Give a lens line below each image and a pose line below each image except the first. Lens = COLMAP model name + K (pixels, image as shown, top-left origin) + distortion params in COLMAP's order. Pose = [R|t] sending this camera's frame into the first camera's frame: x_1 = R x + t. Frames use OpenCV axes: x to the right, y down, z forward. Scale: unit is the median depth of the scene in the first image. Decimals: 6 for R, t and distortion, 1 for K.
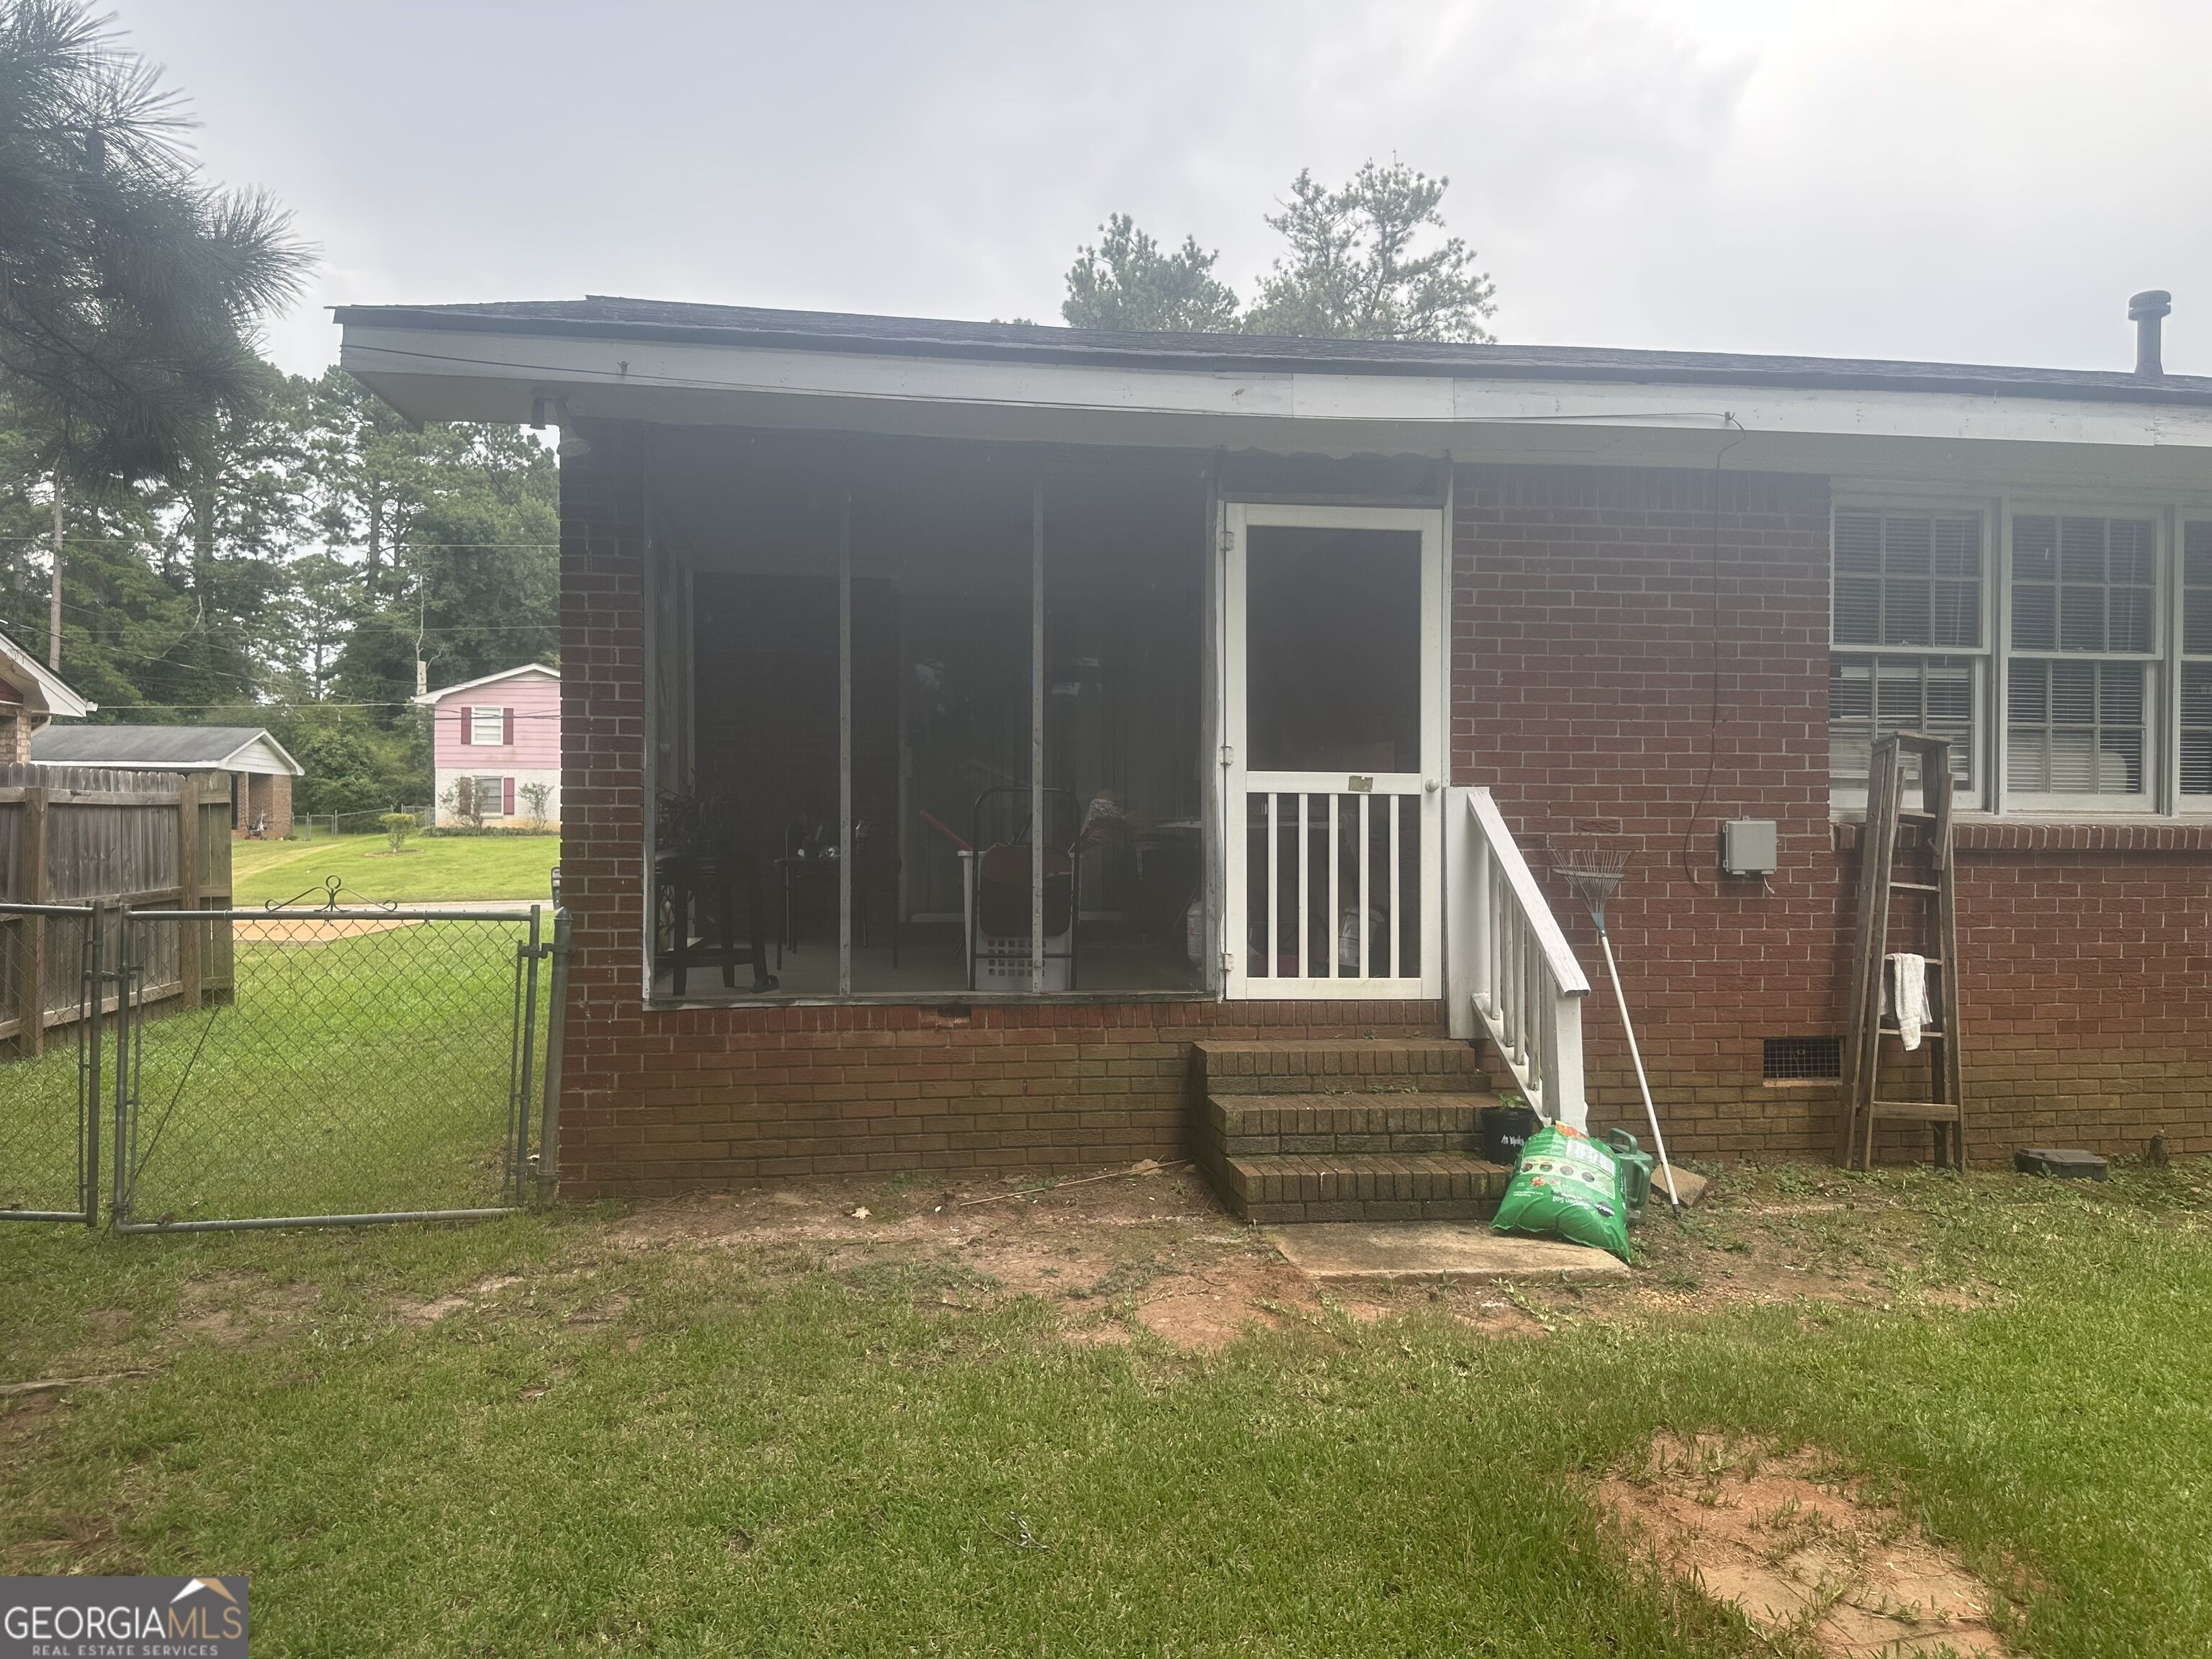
lens RADIAL K [[1573.2, 0, 1103.5], [0, 1573.2, 837.8], [0, 0, 1]] dist [0.136300, -0.235242]
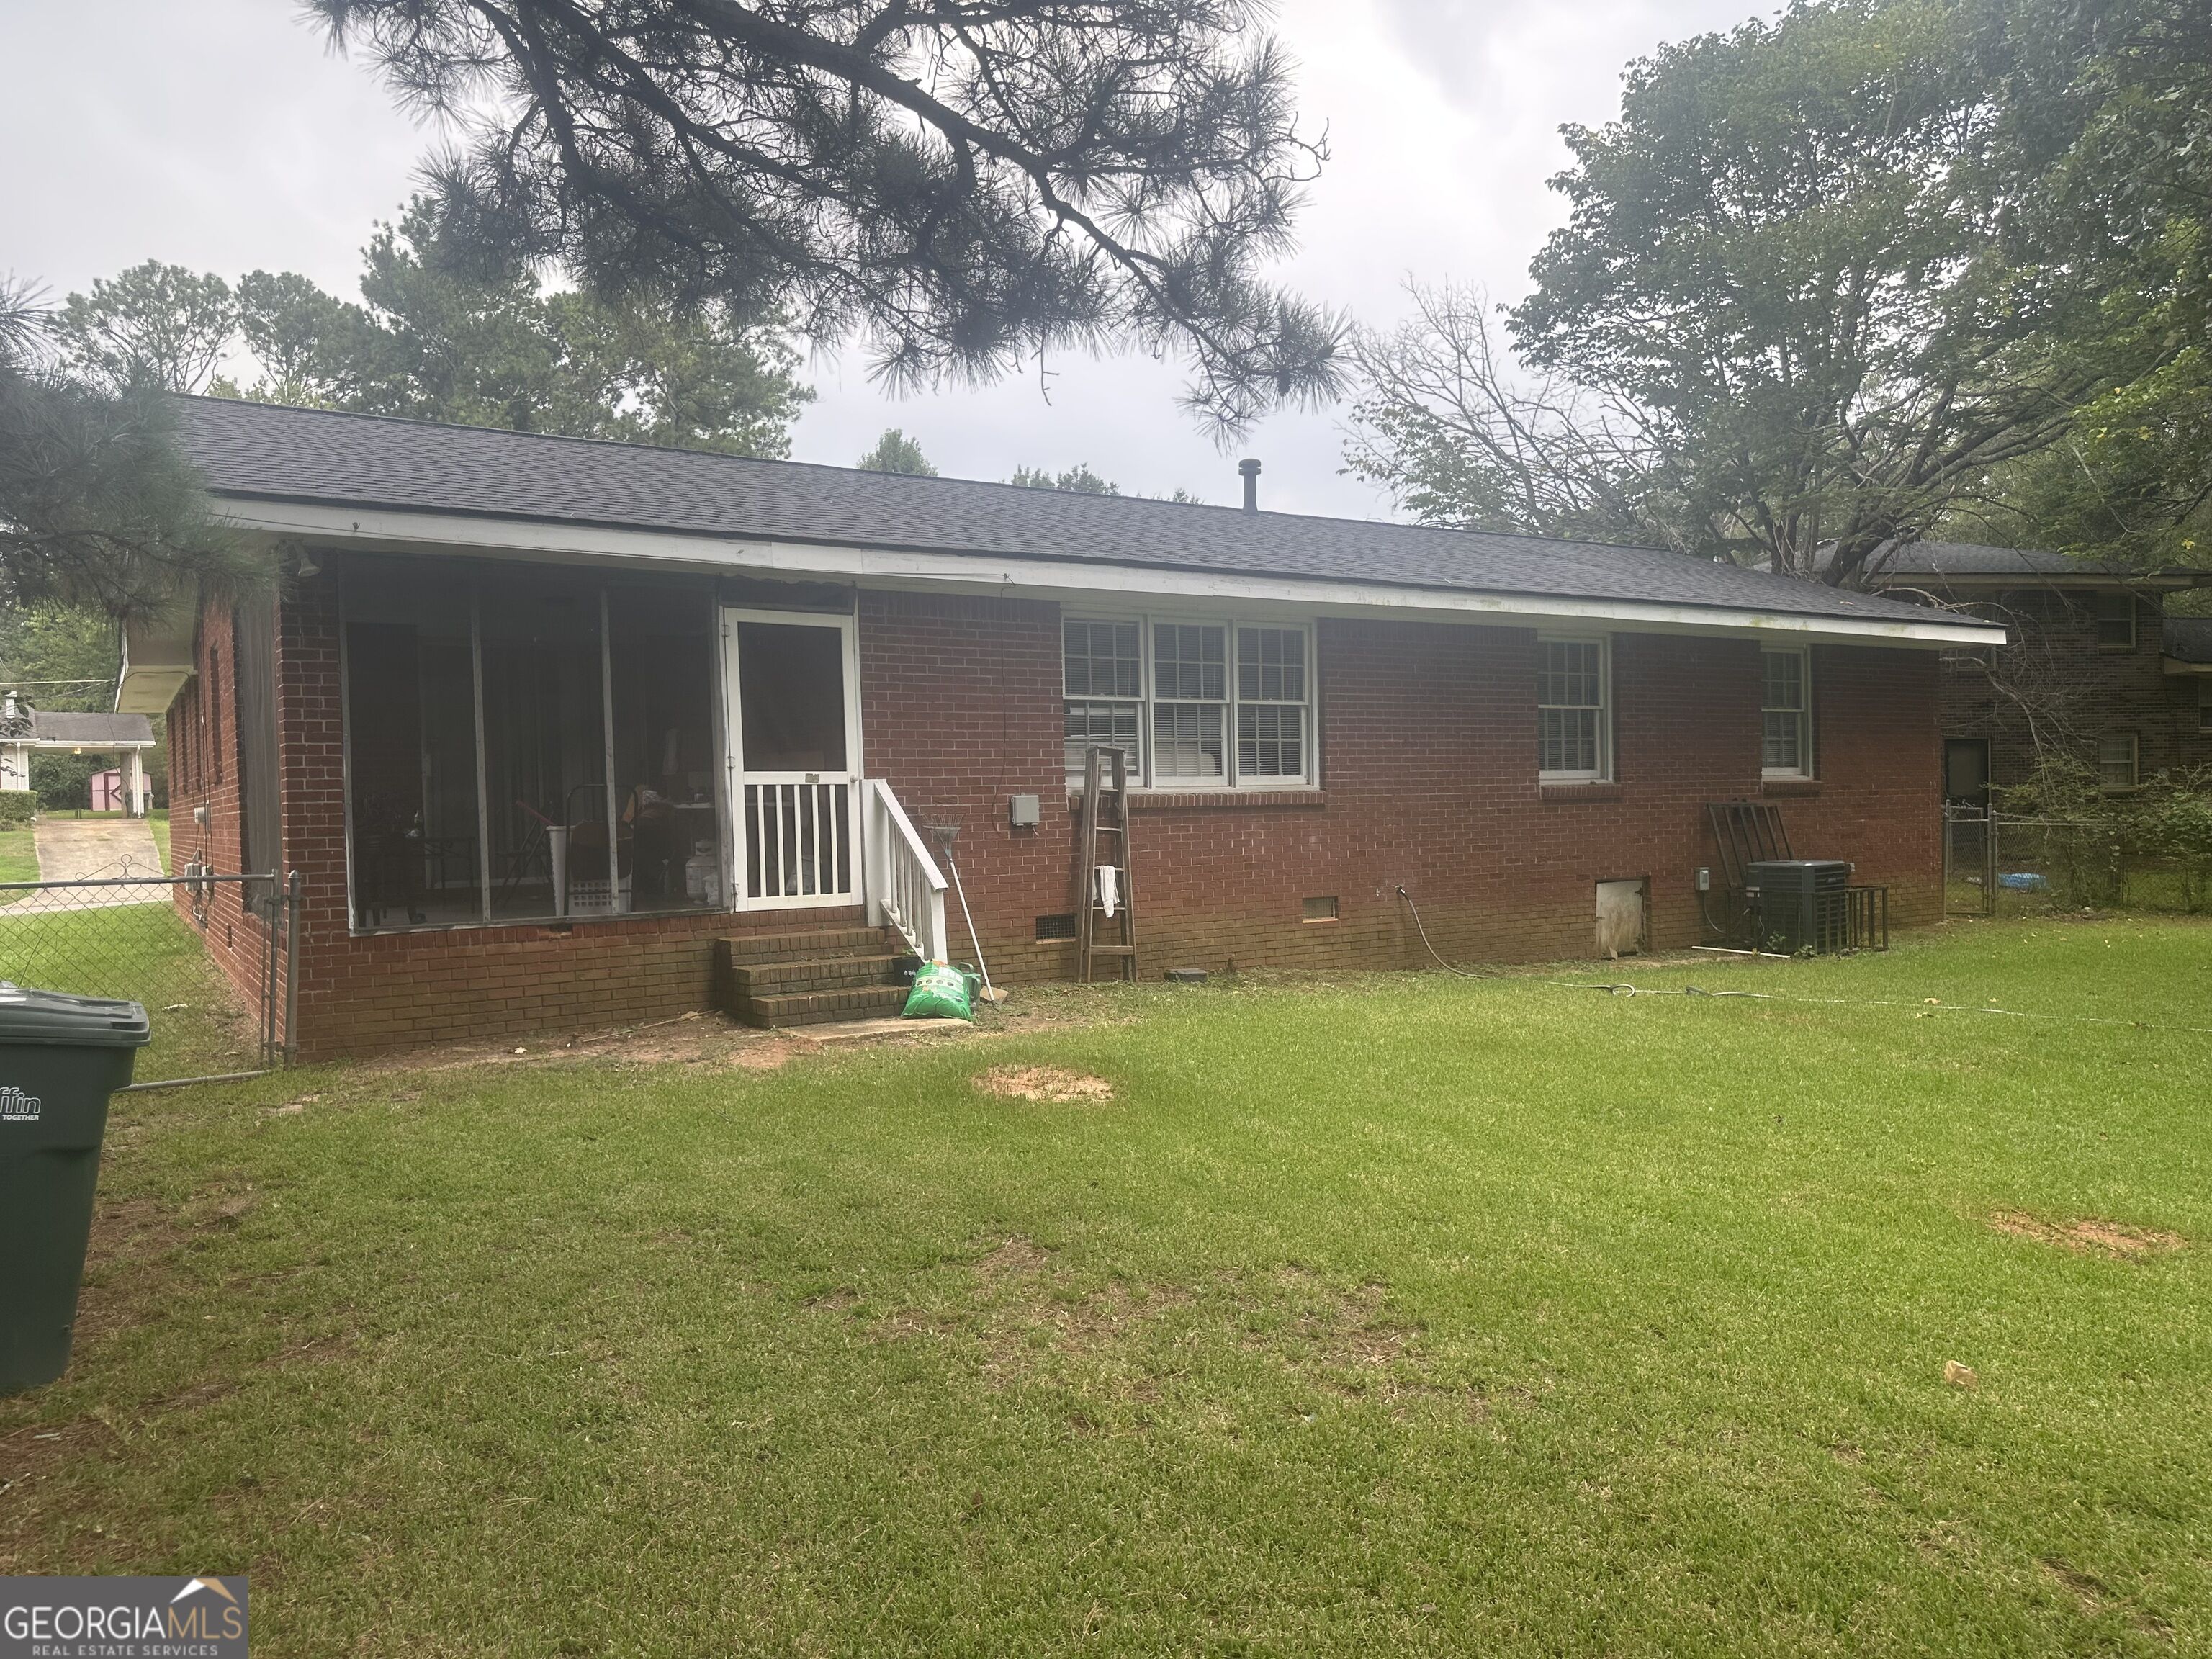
lens RADIAL K [[1546.6, 0, 1106.0], [0, 1546.6, 829.5], [0, 0, 1]] dist [0.023428, -0.015182]
pose [[0.908749, -0.032164, 0.416102, -0.236116], [0.029772, 0.999482, 0.012239, 0.009233], [-0.416280, 0.001266, 0.909235, -0.614725]]
